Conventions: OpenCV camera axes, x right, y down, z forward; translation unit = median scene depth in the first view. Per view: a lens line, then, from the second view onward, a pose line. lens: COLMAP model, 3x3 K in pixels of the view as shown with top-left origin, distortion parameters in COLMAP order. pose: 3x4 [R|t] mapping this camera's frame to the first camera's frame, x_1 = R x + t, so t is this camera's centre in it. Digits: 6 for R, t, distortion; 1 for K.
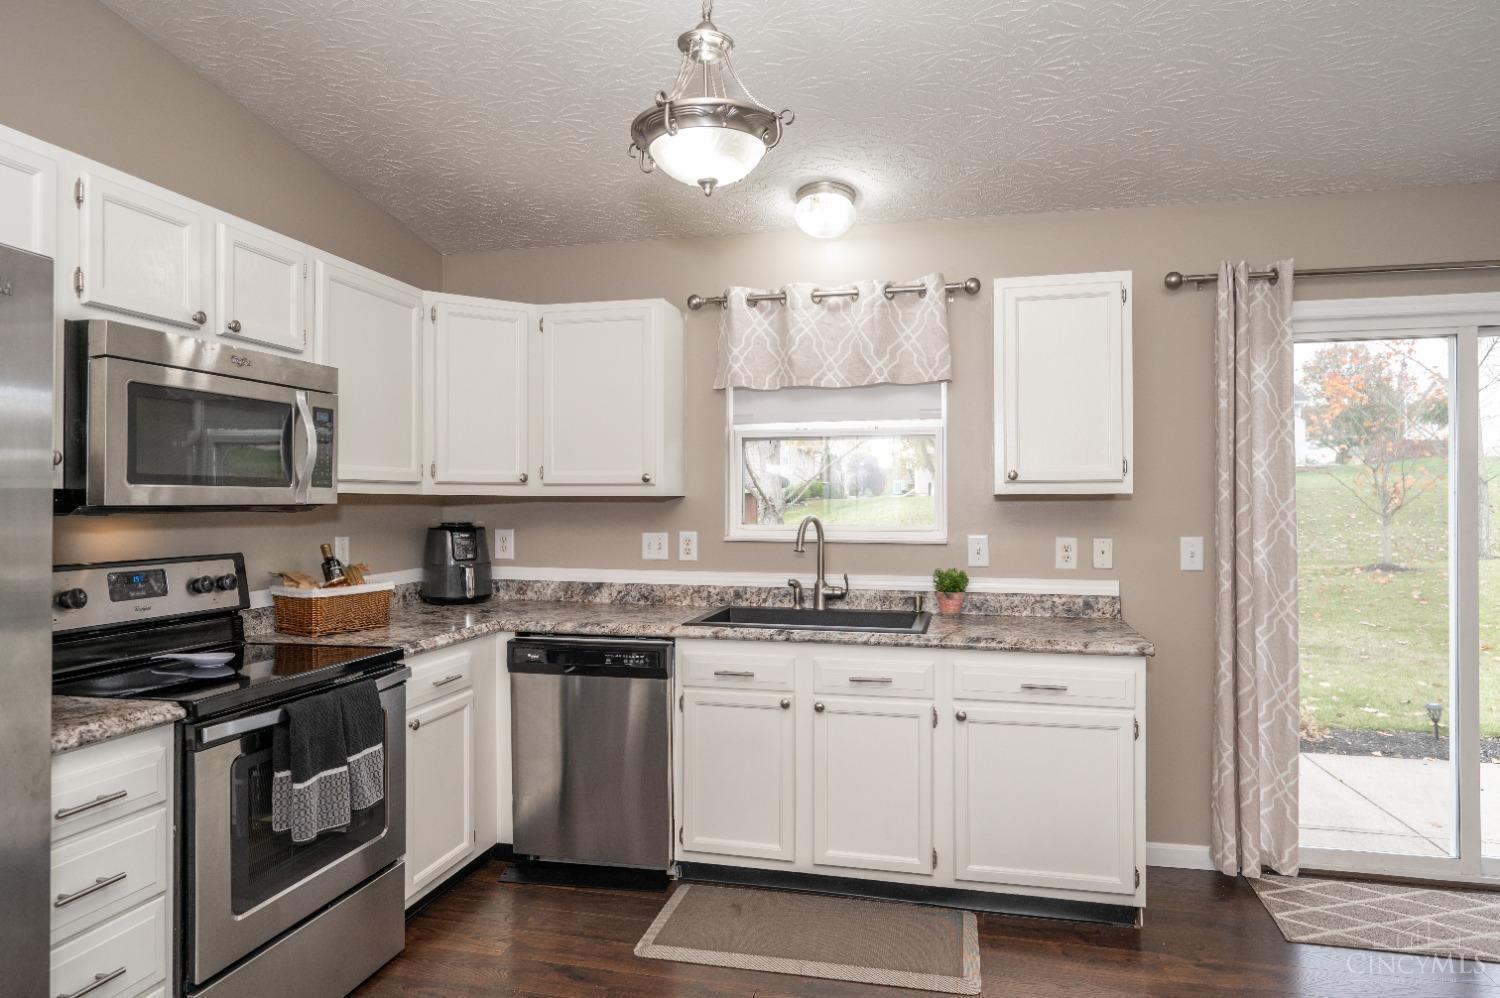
lens RADIAL K [[897.2, 0, 754.2], [0, 897.2, 499.8], [0, 0, 1]] dist [-0.003063, -0.000366]
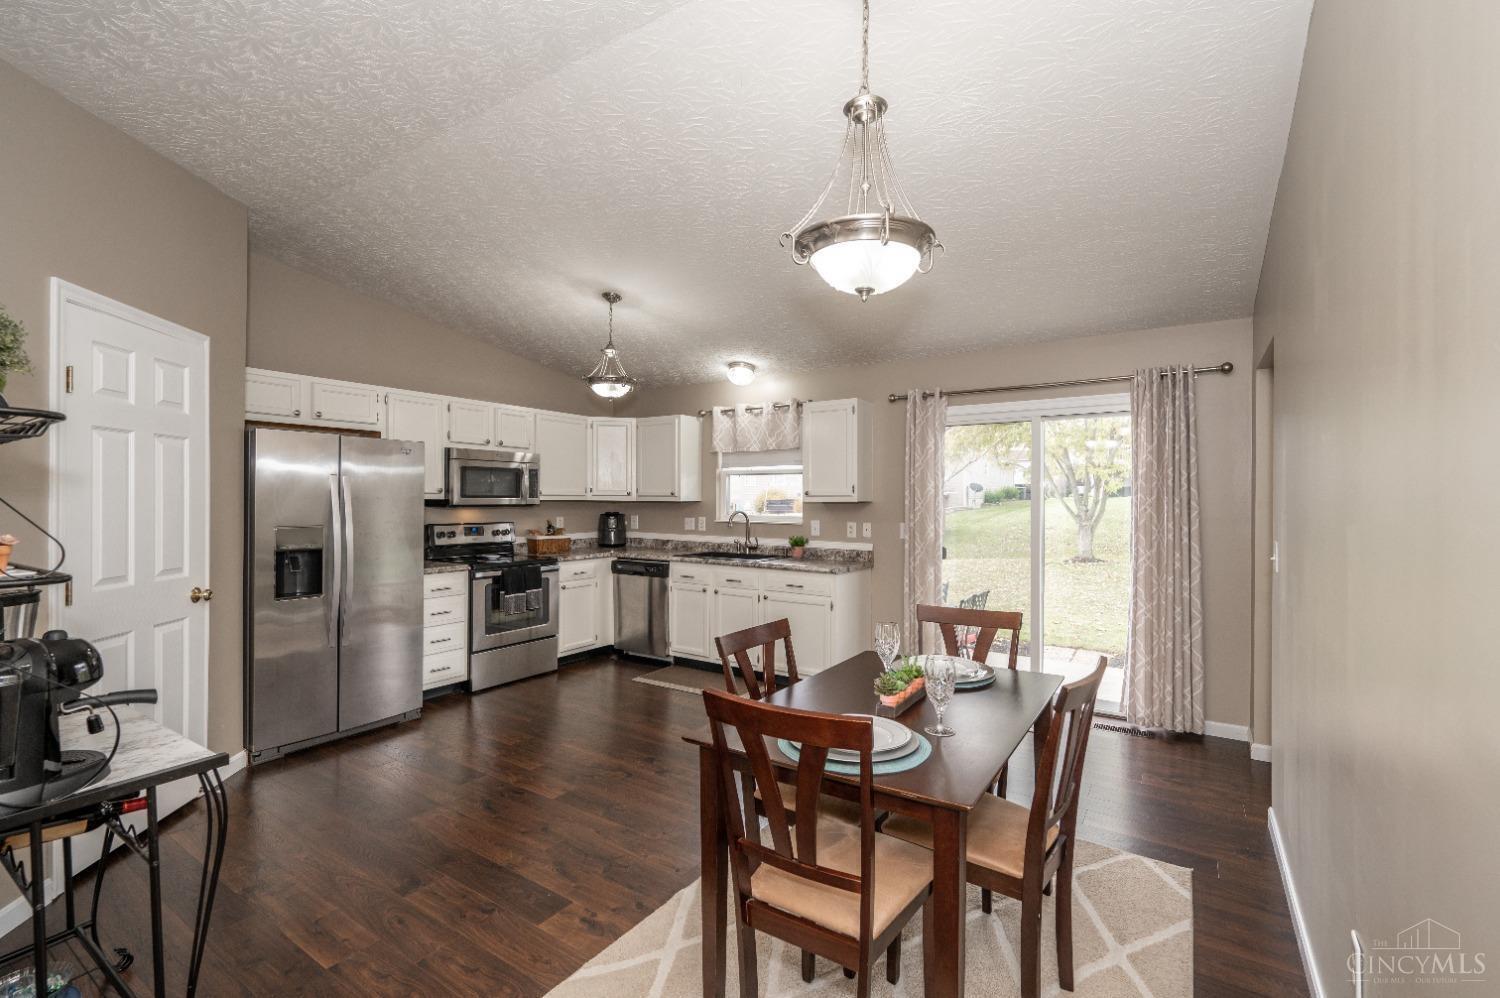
lens RADIAL K [[653.9, 0, 753.5], [0, 653.9, 502.2], [0, 0, 1]] dist [-0.001591, -0.000158]
pose [[0.937711, 0.006002, -0.347365, 0.684377], [-0.004497, 0.999977, 0.005140, -0.011497], [0.347388, -0.003258, 0.937716, -0.518499]]
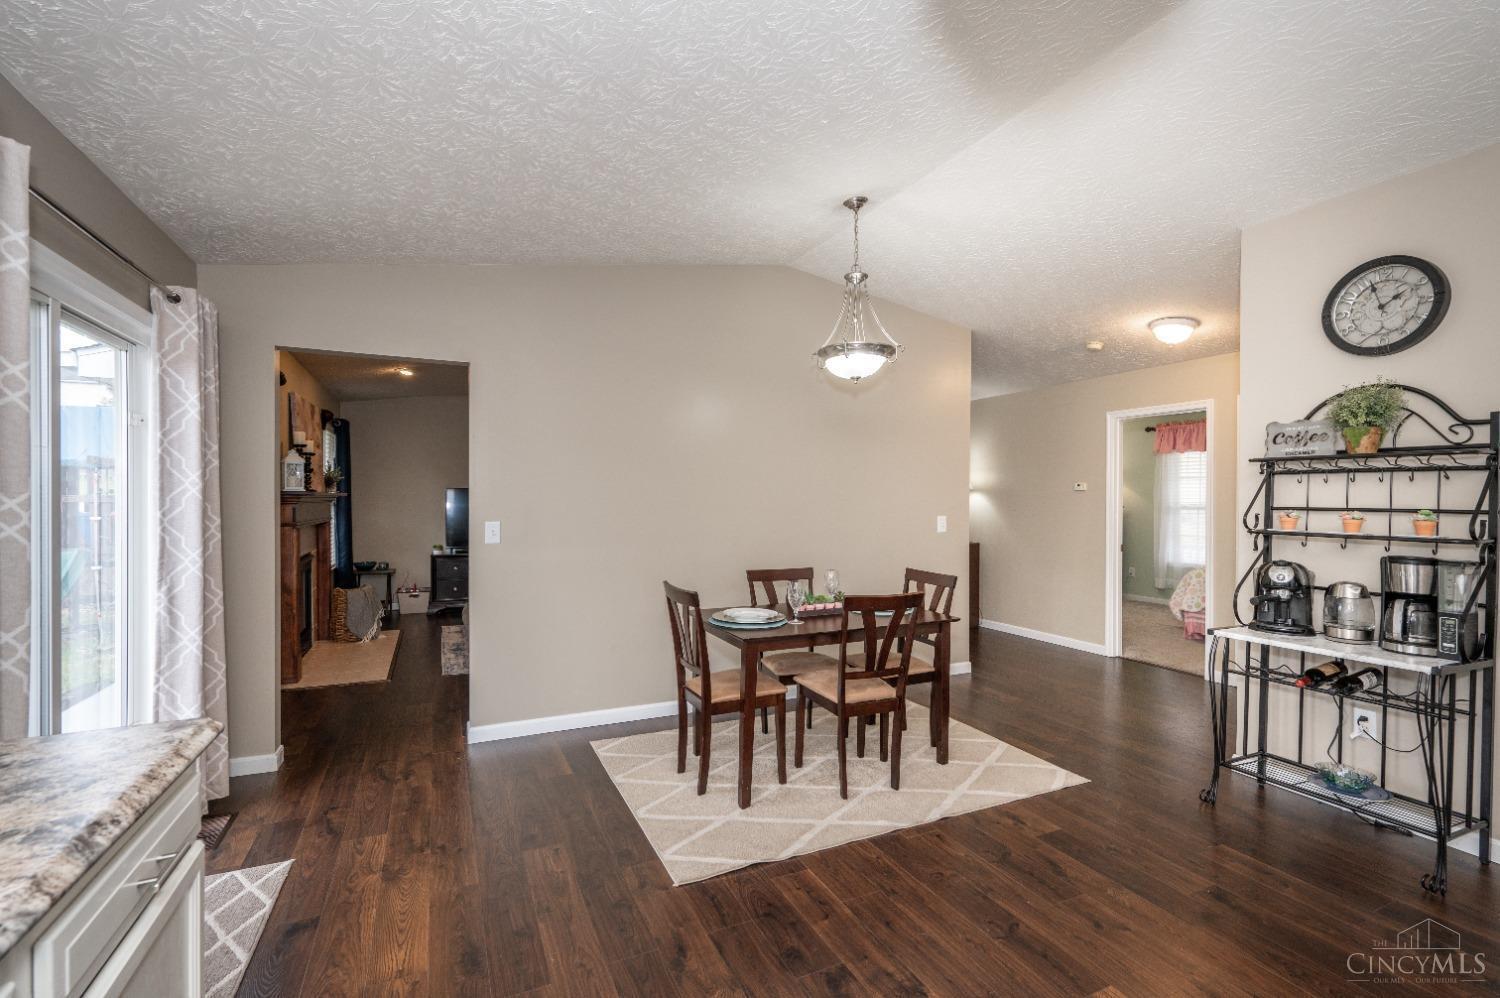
lens RADIAL K [[668.9, 0, 755.8], [0, 668.9, 496.9], [0, 0, 1]] dist [-0.002167, 0.000069]
pose [[-0.624390, 0.002766, 0.781108, -0.152427], [-0.005782, 0.999950, -0.008163, 0.003495], [-0.781092, -0.009613, -0.624342, 0.833643]]
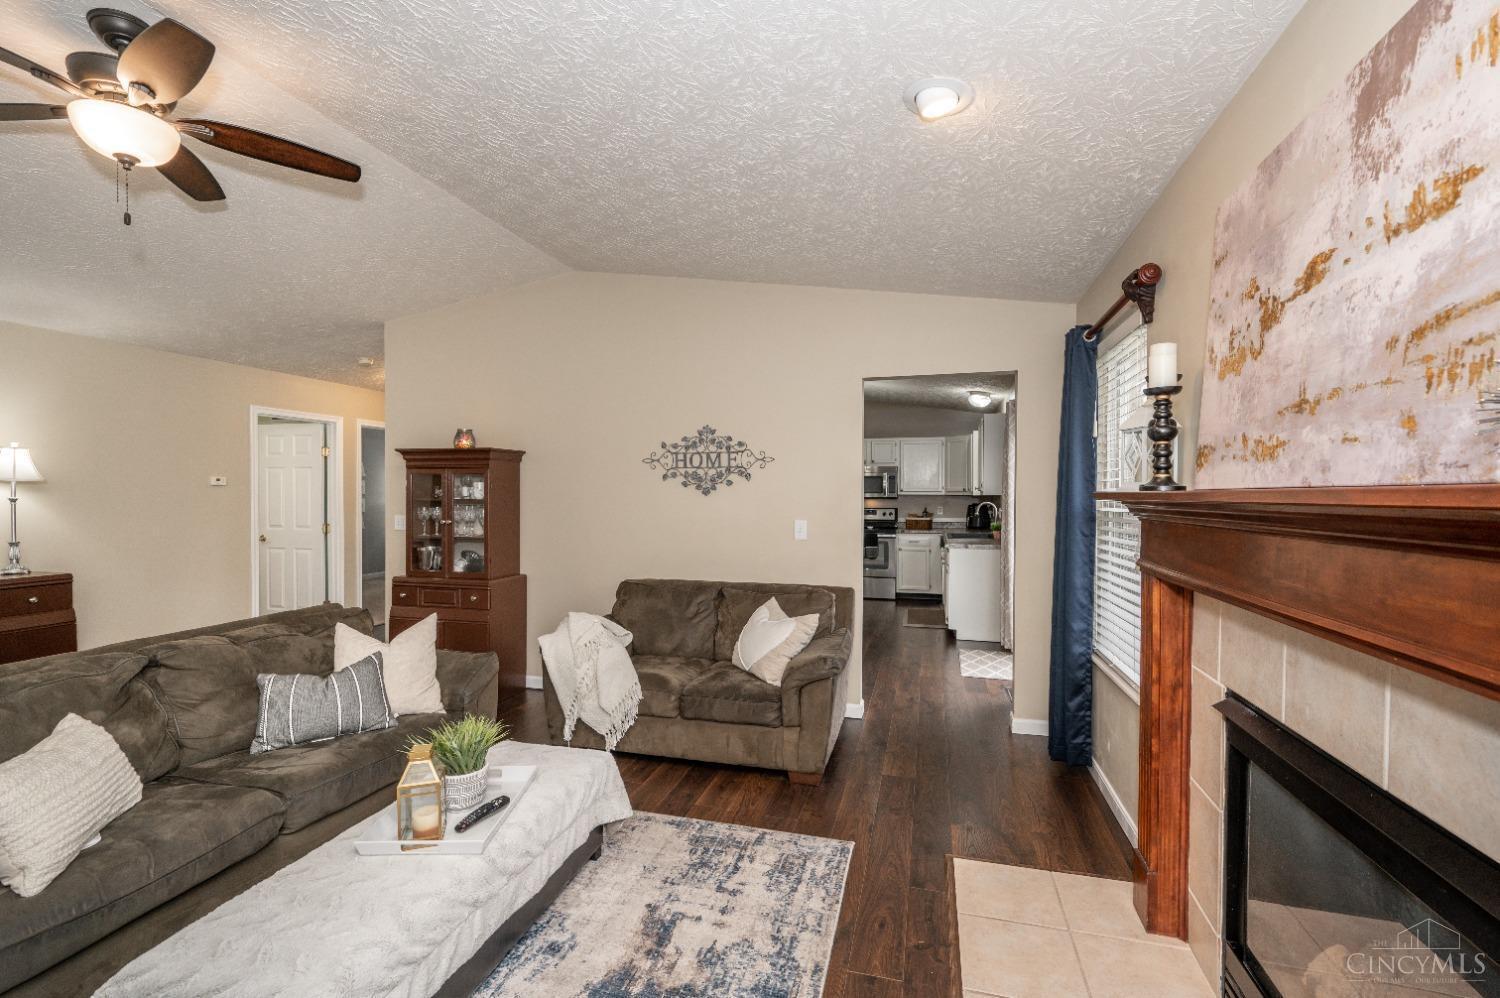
lens RADIAL K [[653.9, 0, 753.5], [0, 653.9, 502.2], [0, 0, 1]] dist [-0.001591, -0.000158]
pose [[-0.032094, 0.012229, -0.999410, 2.294550], [0.000417, 0.999925, 0.012222, -0.007946], [0.999485, -0.000024, -0.032097, 0.332830]]
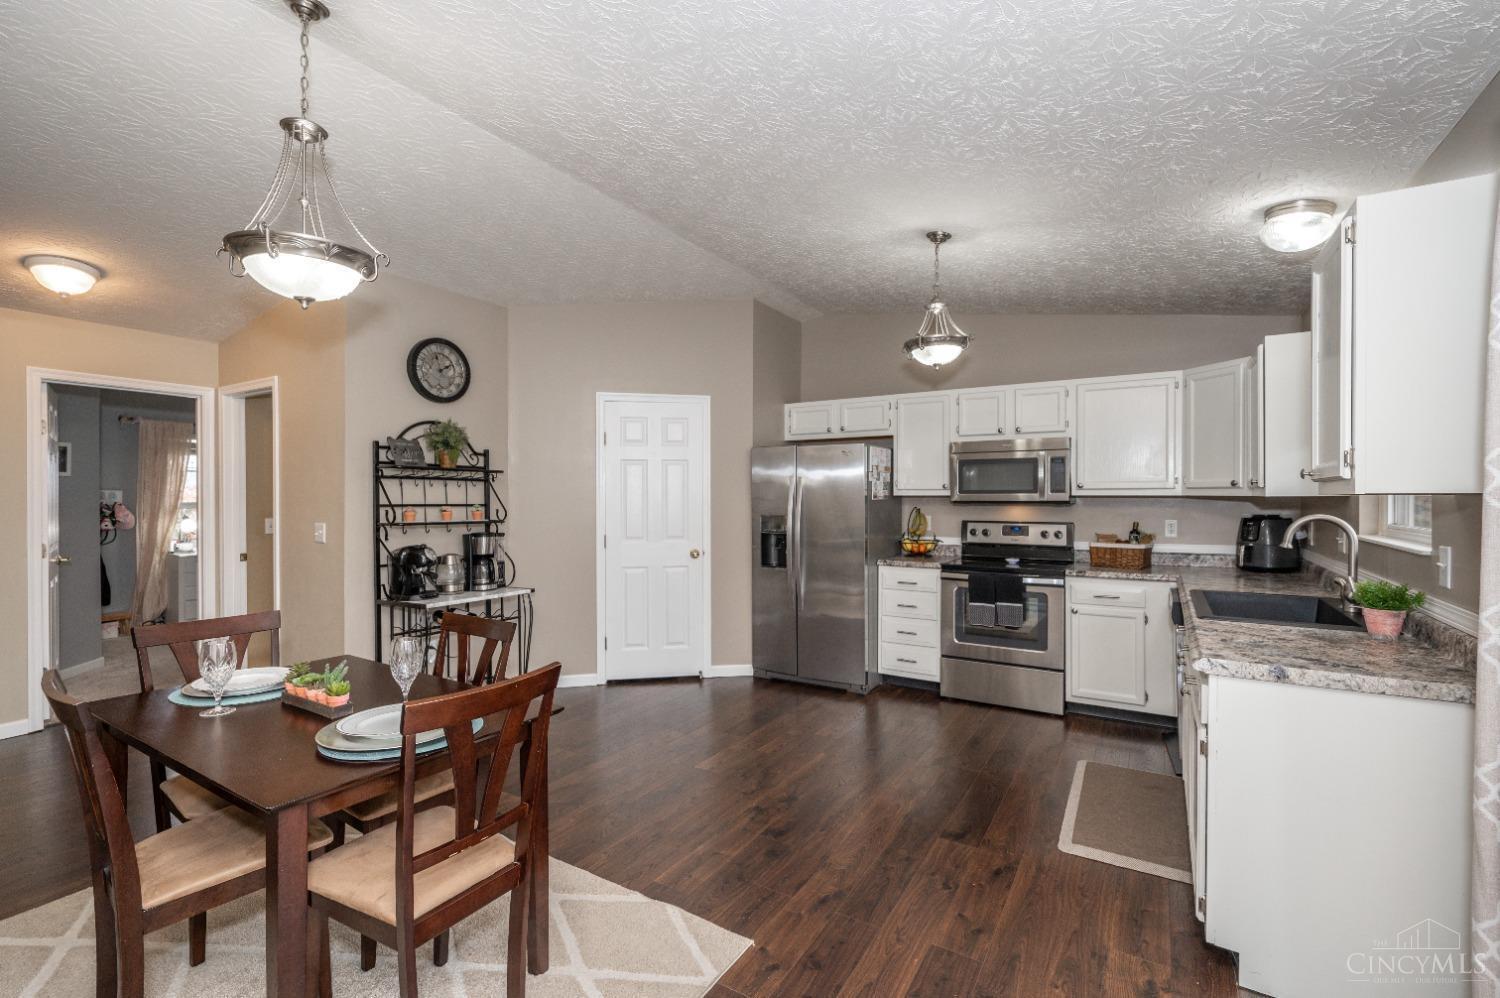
lens RADIAL K [[653.9, 0, 753.5], [0, 653.9, 502.2], [0, 0, 1]] dist [-0.001591, -0.000158]
pose [[-0.313467, 0.009194, -0.949555, 1.028458], [0.002825, 0.999958, 0.008750, -0.006140], [0.949595, 0.000061, -0.313480, 0.645139]]
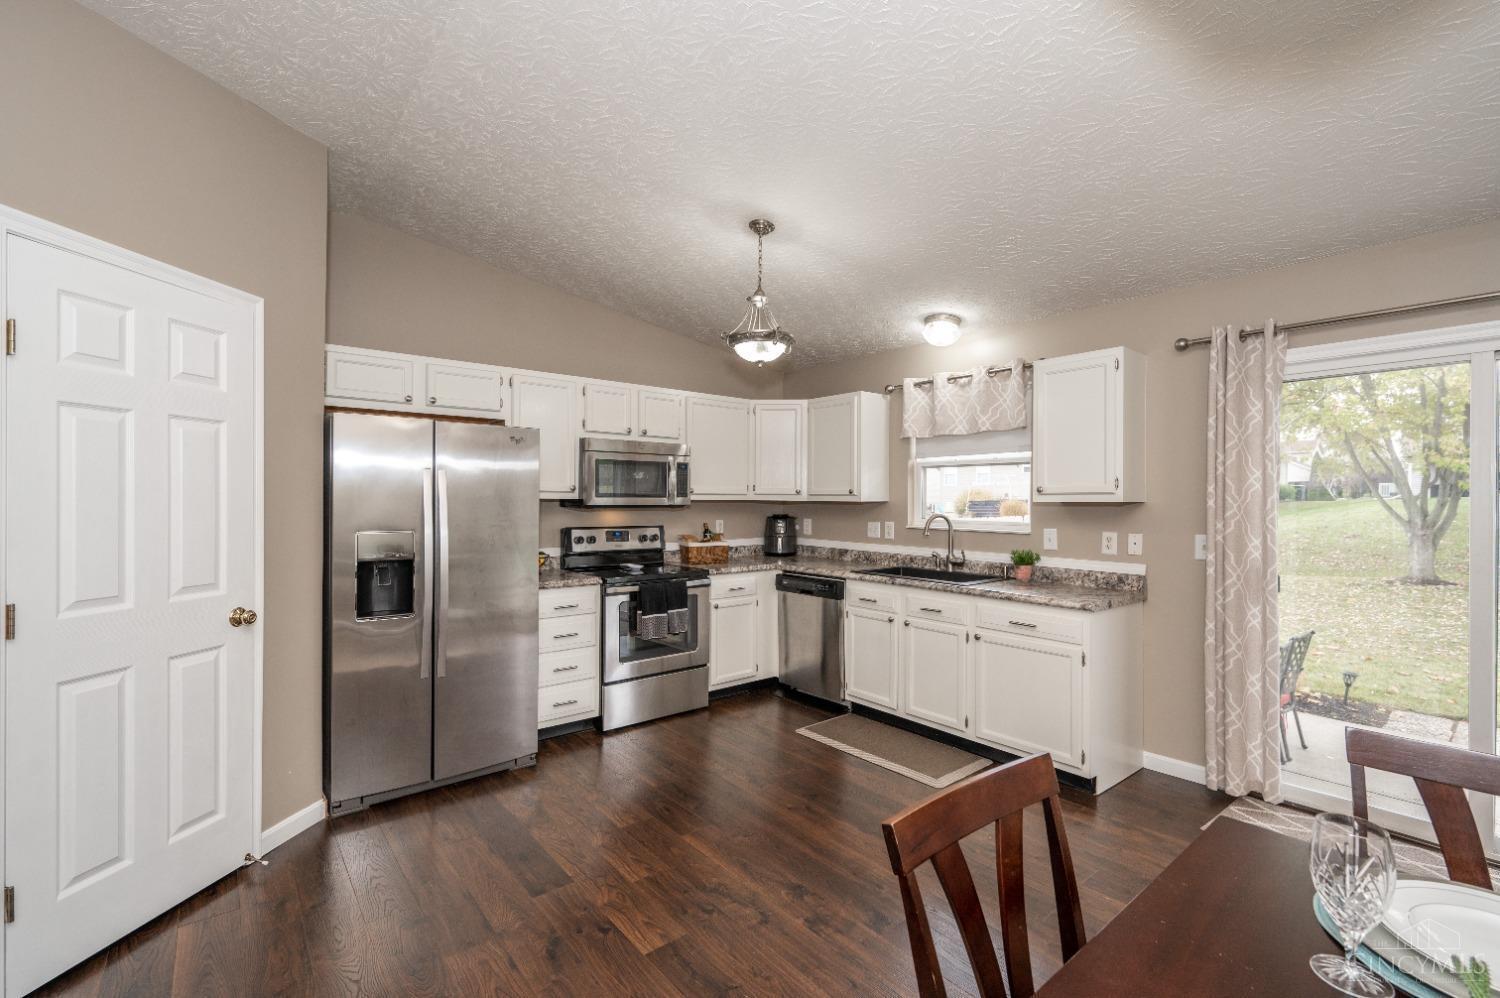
lens RADIAL K [[653.9, 0, 753.5], [0, 653.9, 502.2], [0, 0, 1]] dist [-0.001591, -0.000158]
pose [[0.795152, 0.006427, -0.606377, 0.546523], [-0.004119, 0.999978, 0.005198, -0.008799], [0.606397, -0.001636, 0.795161, -0.174849]]
